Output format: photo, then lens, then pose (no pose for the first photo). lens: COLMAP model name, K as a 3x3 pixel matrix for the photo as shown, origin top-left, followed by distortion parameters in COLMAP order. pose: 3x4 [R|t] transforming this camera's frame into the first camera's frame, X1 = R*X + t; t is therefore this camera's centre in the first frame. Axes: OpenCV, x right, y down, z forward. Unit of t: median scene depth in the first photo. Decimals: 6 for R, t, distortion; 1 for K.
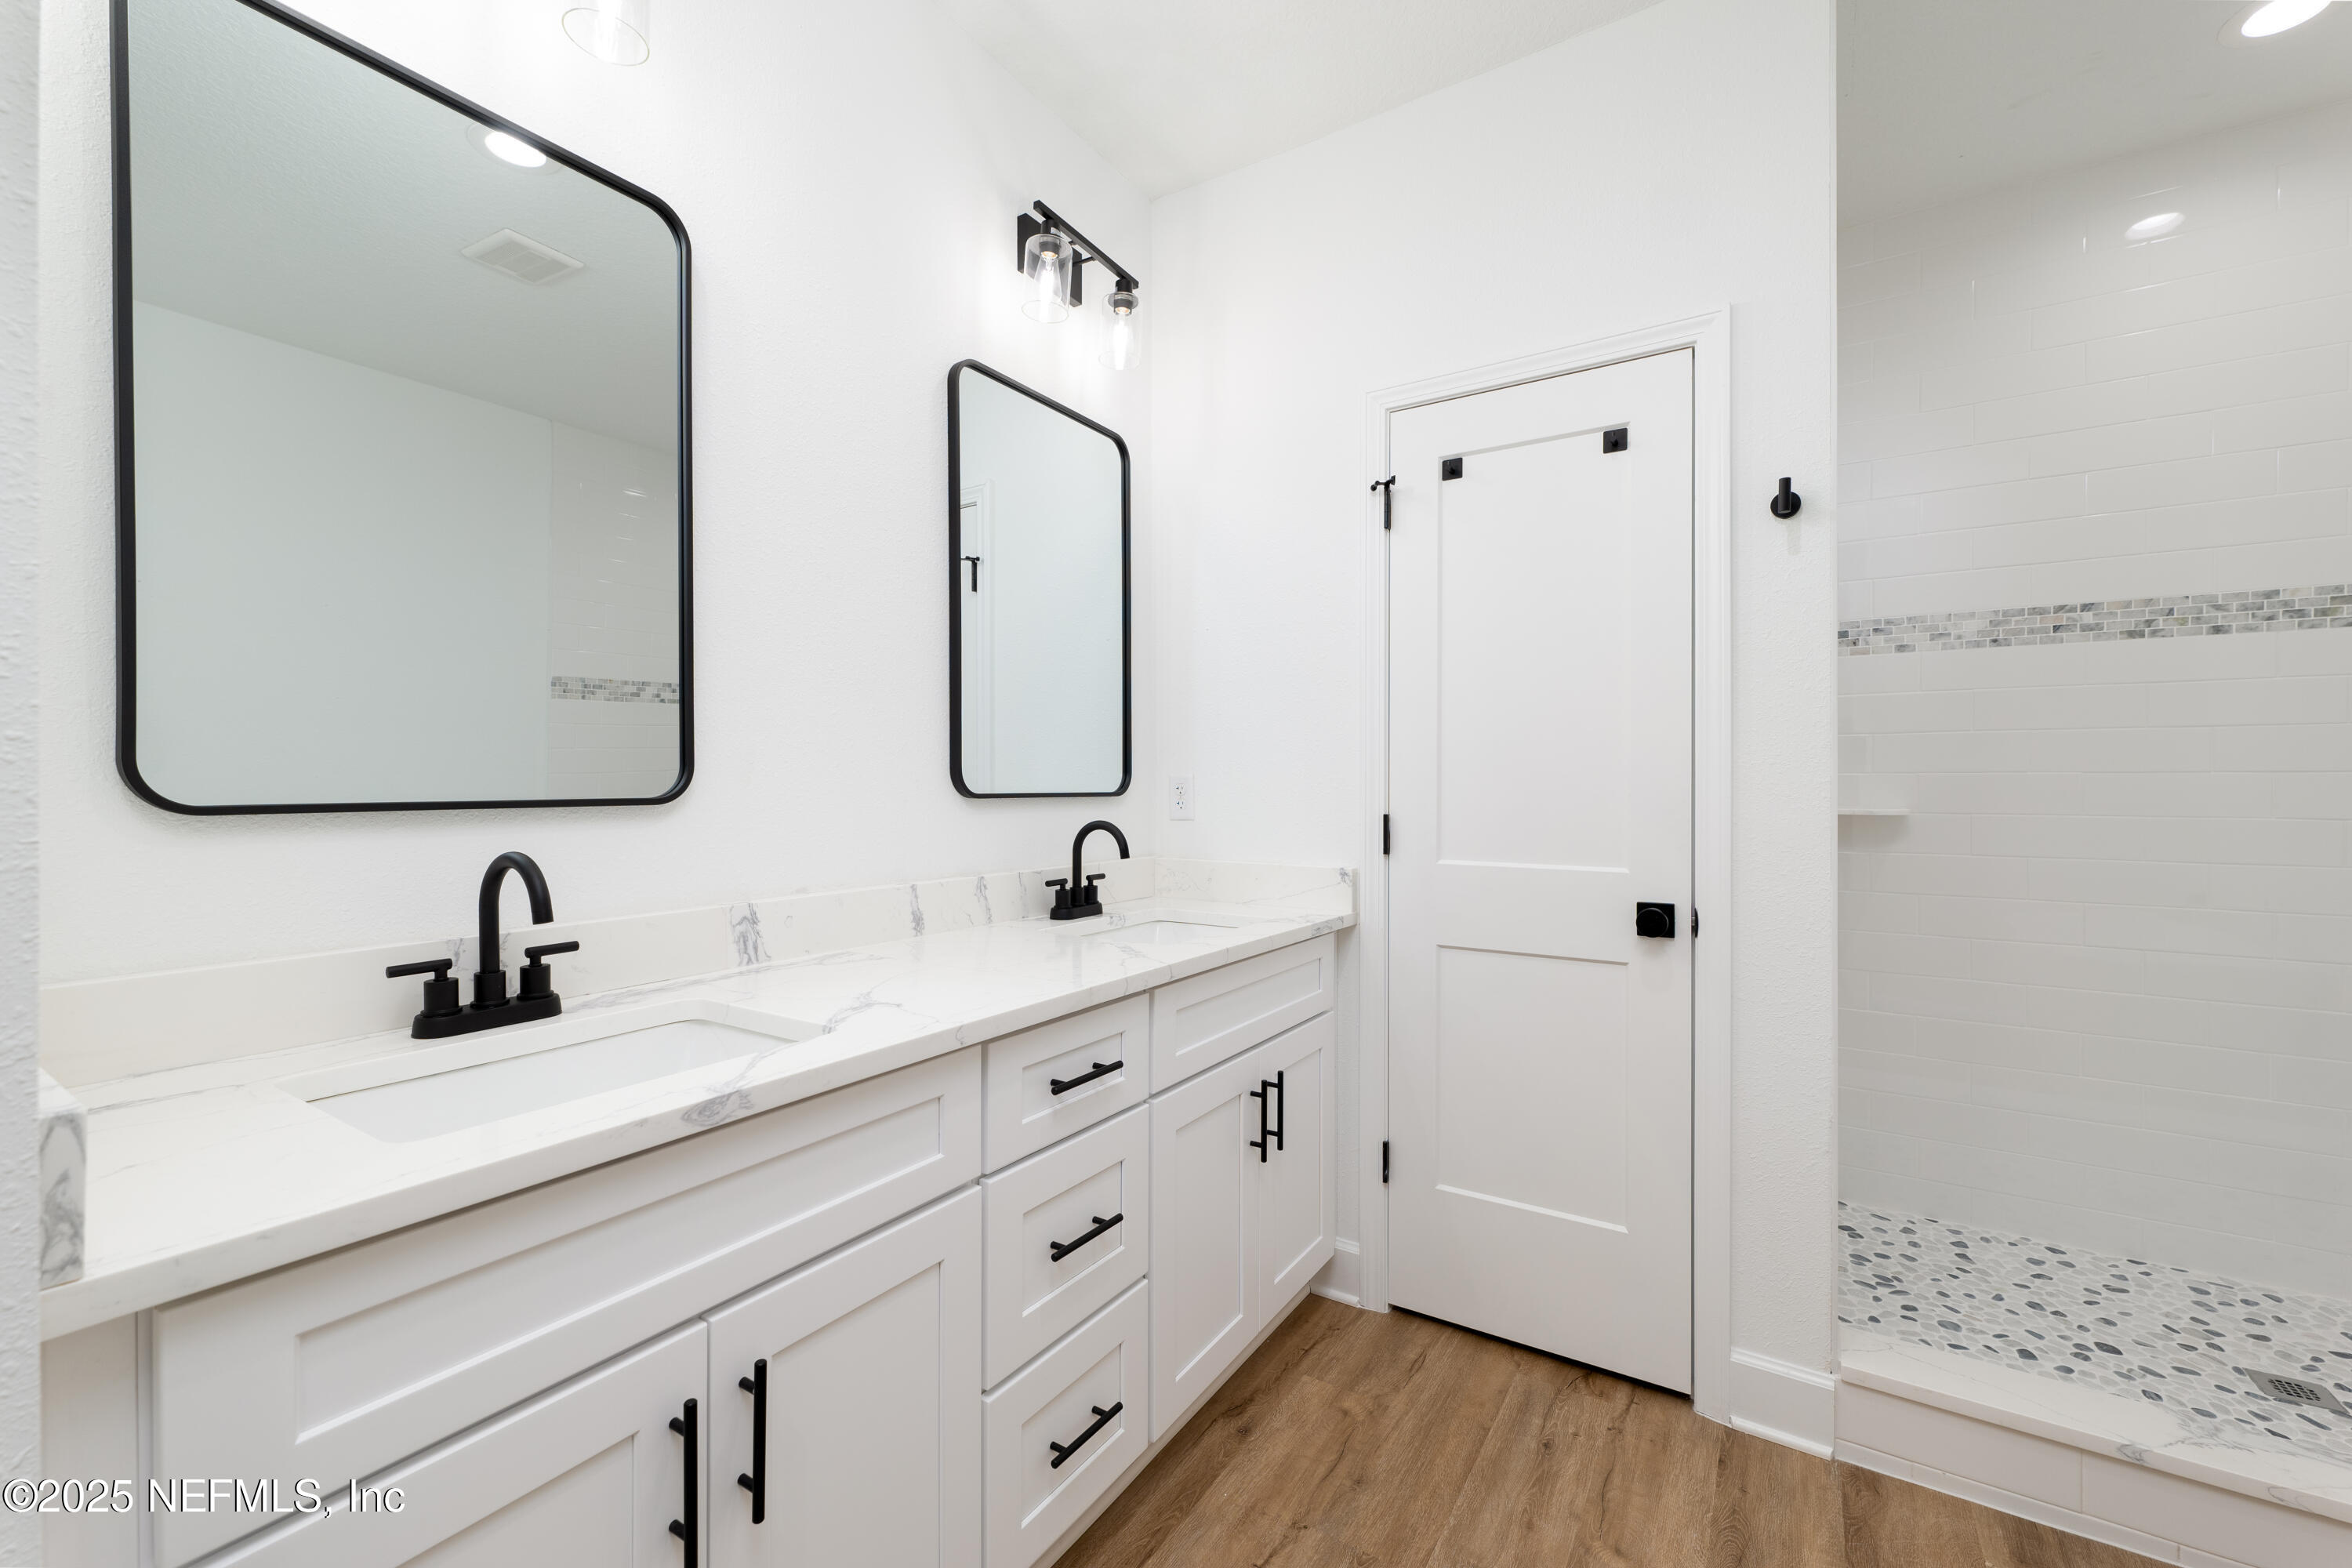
lens RADIAL K [[960.4, 0, 1176.1], [0, 960.4, 786.9], [0, 0, 1]] dist [0.002829, -0.000329]
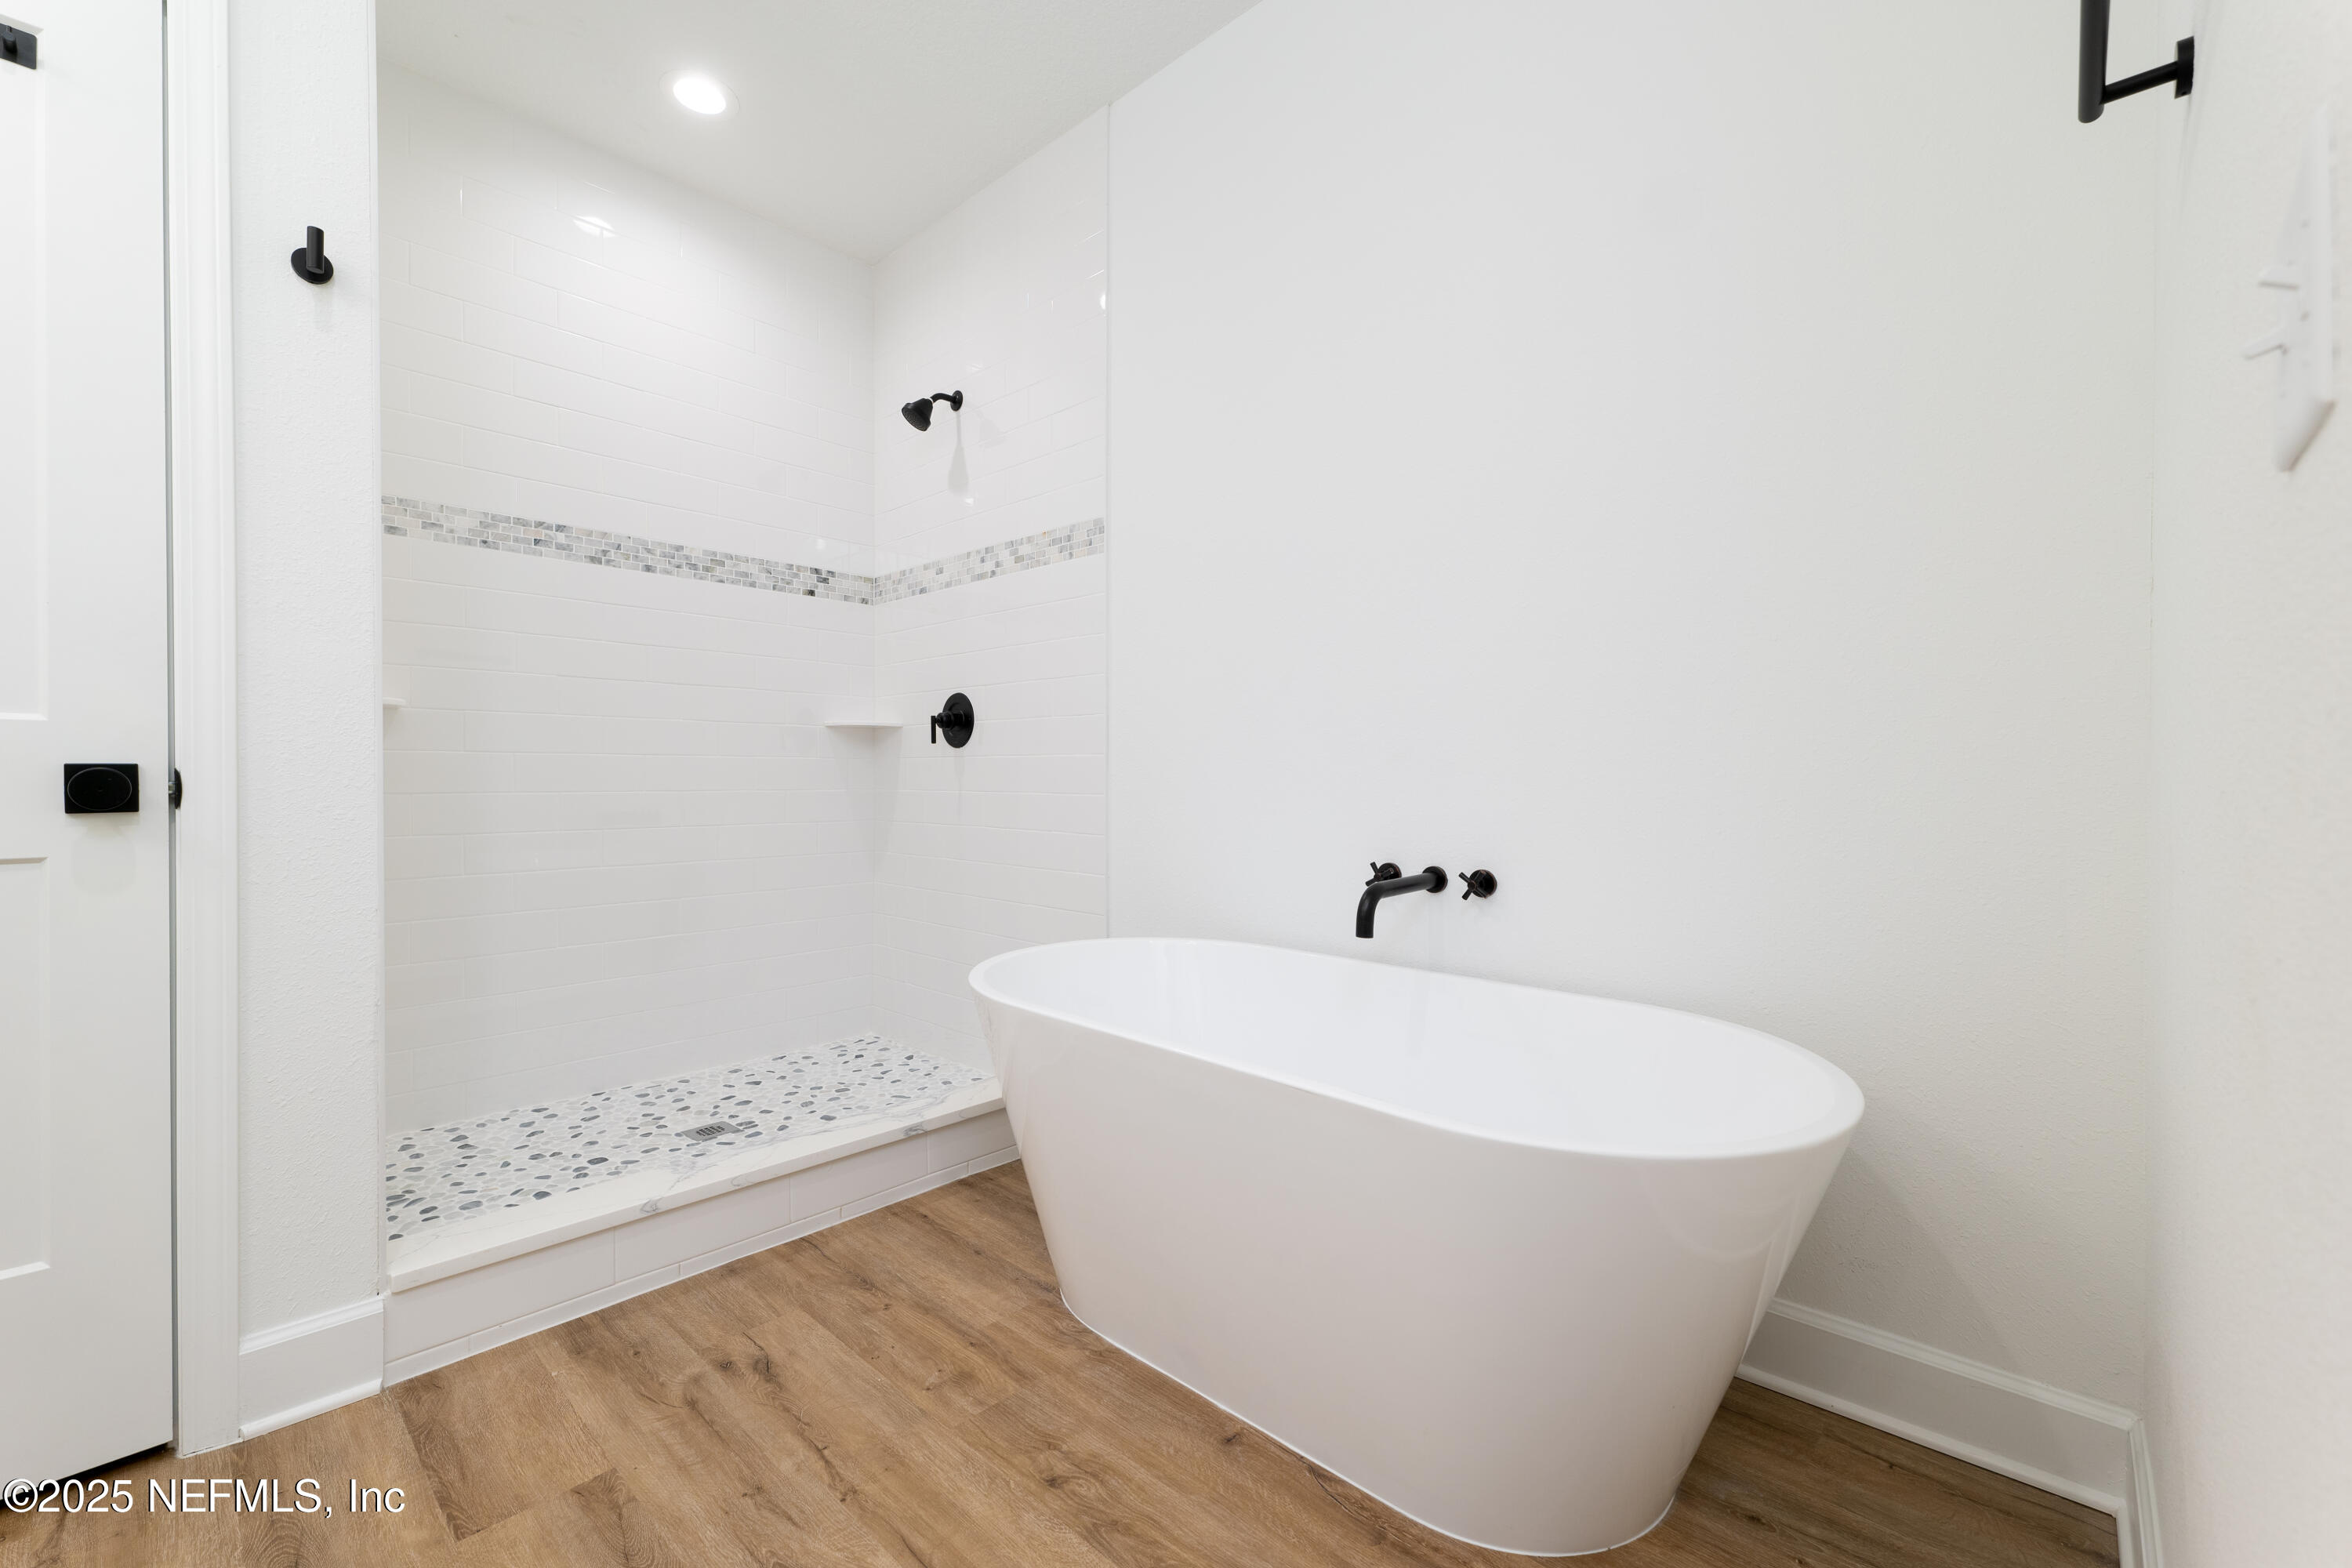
lens RADIAL K [[960.4, 0, 1175.4], [0, 960.4, 774.3], [0, 0, 1]] dist [0.002829, -0.000329]
pose [[0.181477, -0.008011, 0.983363, -0.028791], [-0.001565, 0.999963, 0.008435, 0.097629], [-0.983394, -0.003070, 0.181458, 0.101386]]
